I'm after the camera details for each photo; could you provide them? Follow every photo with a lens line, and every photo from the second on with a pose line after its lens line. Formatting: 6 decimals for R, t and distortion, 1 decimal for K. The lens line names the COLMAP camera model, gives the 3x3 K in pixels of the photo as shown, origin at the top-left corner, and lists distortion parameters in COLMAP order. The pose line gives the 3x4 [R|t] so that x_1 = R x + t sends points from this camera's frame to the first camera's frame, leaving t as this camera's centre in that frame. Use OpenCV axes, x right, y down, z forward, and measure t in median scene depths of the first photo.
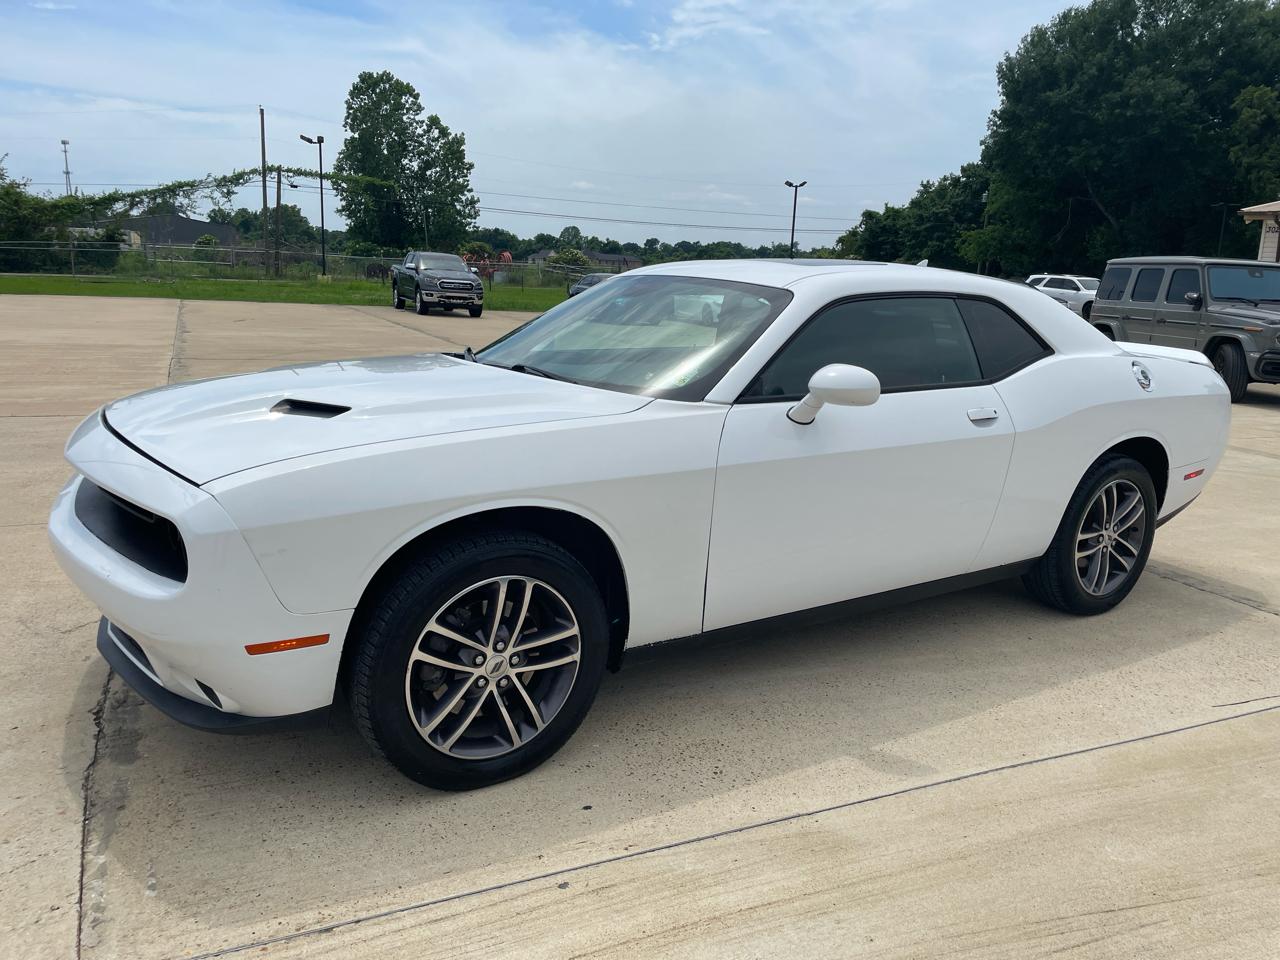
lens RADIAL K [[979.3, 0, 603.6], [0, 979.3, 530.0], [0, 0, 1]] dist [0.071141, -0.092513]
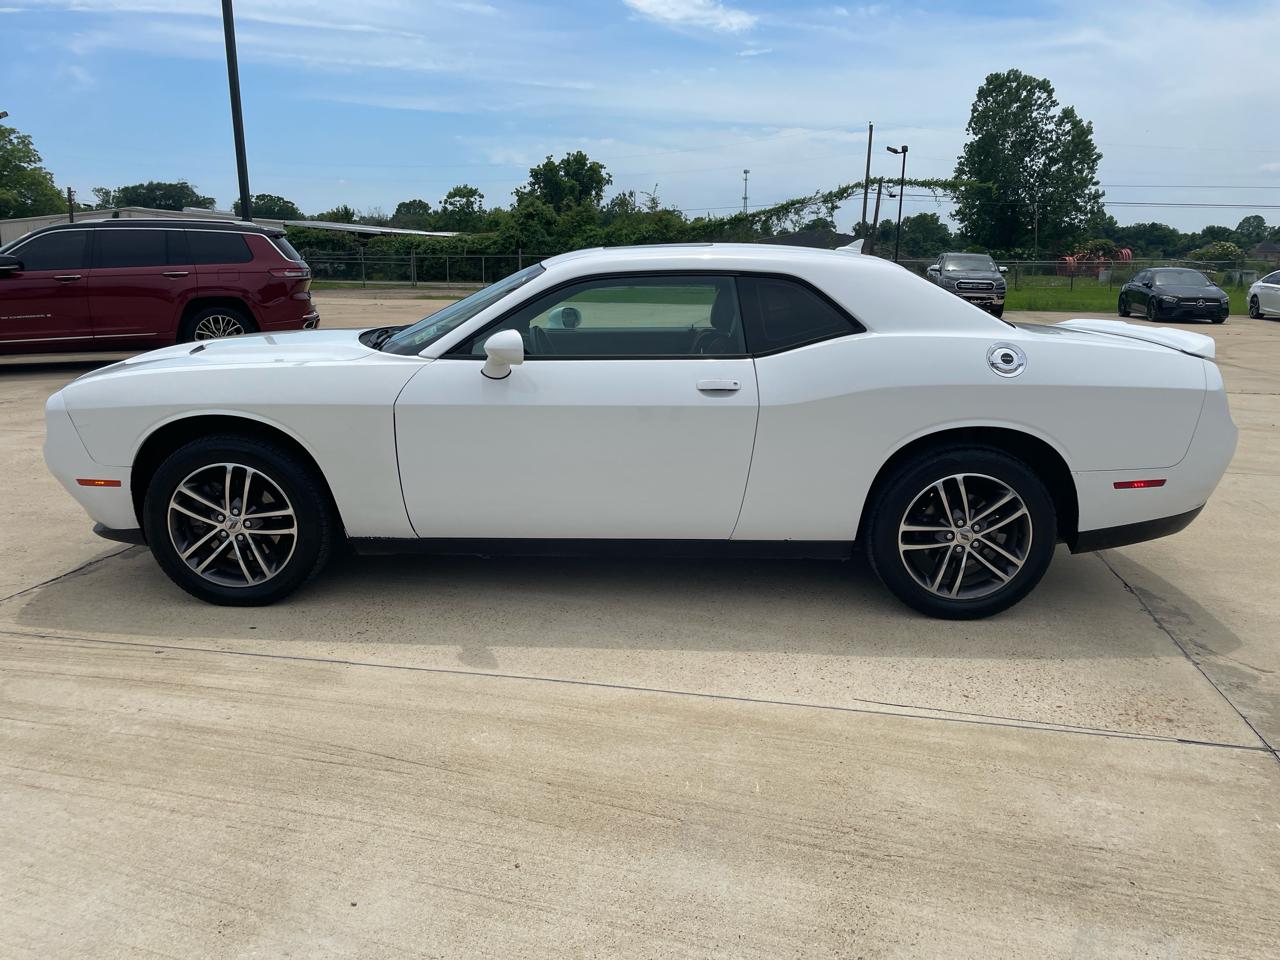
lens RADIAL K [[979.3, 0, 619.6], [0, 979.3, 523.3], [0, 0, 1]] dist [0.071141, -0.092513]
pose [[0.801491, 0.122208, -0.585387, 0.107532], [-0.130660, 0.991032, 0.027997, 0.001575], [0.583558, 0.054047, 0.810271, 0.011302]]
